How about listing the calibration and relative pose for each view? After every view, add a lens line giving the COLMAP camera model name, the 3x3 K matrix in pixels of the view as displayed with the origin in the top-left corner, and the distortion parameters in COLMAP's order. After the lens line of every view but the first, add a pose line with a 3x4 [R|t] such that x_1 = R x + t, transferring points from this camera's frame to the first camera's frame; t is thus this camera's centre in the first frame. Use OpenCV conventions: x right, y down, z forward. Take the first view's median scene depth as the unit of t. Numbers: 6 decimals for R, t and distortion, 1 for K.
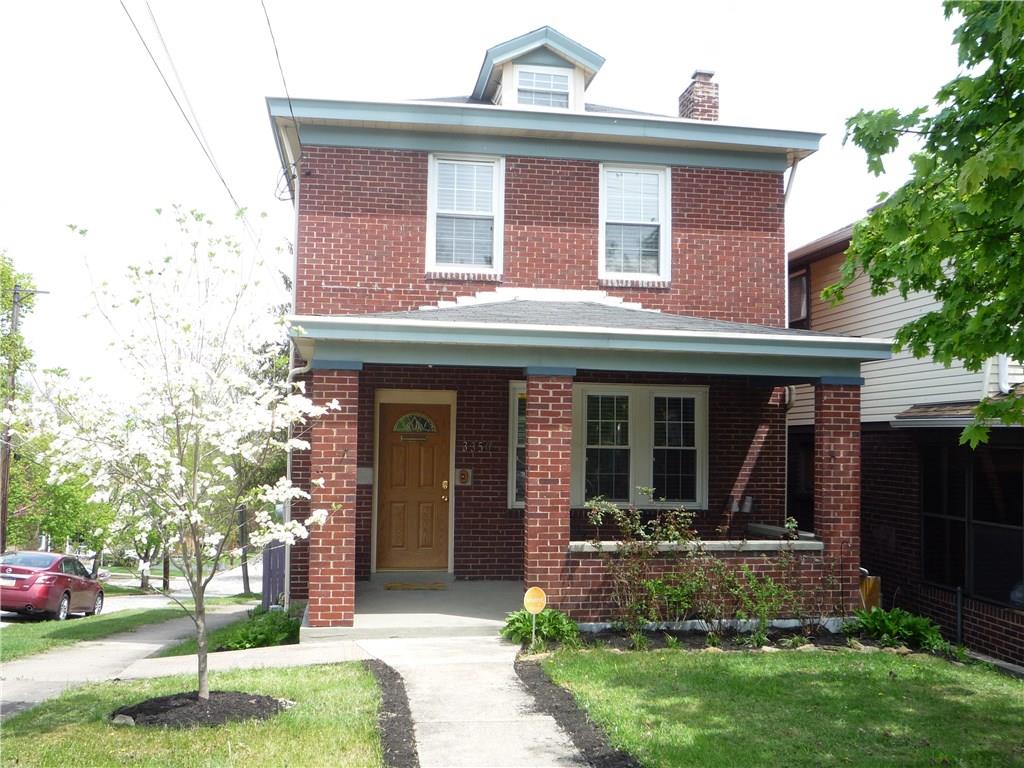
lens RADIAL K [[987.6, 0, 513.6], [0, 987.6, 386.9], [0, 0, 1]] dist [-0.012011, 0.000000]
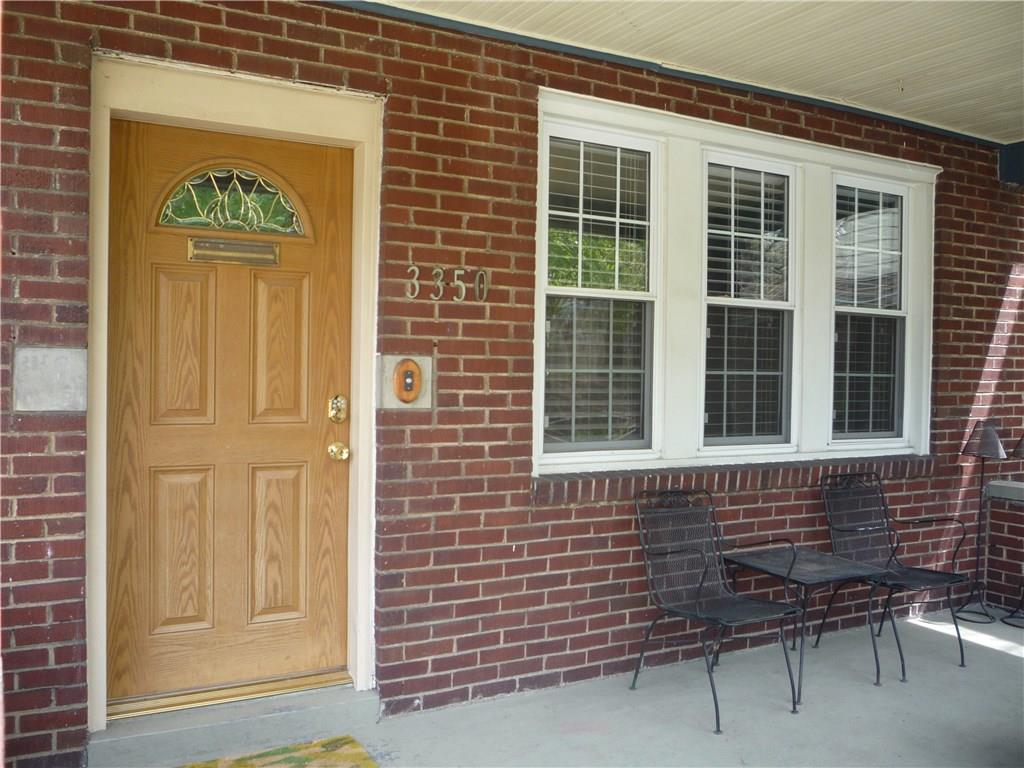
lens RADIAL K [[882.2, 0, 506.8], [0, 882.2, 379.8], [0, 0, 1]] dist [-0.071747, 0.025584]
pose [[0.944664, -0.006423, 0.327978, -0.110568], [-0.018329, 0.997213, 0.072323, 0.070070], [-0.327528, -0.074333, 0.941913, 0.731026]]
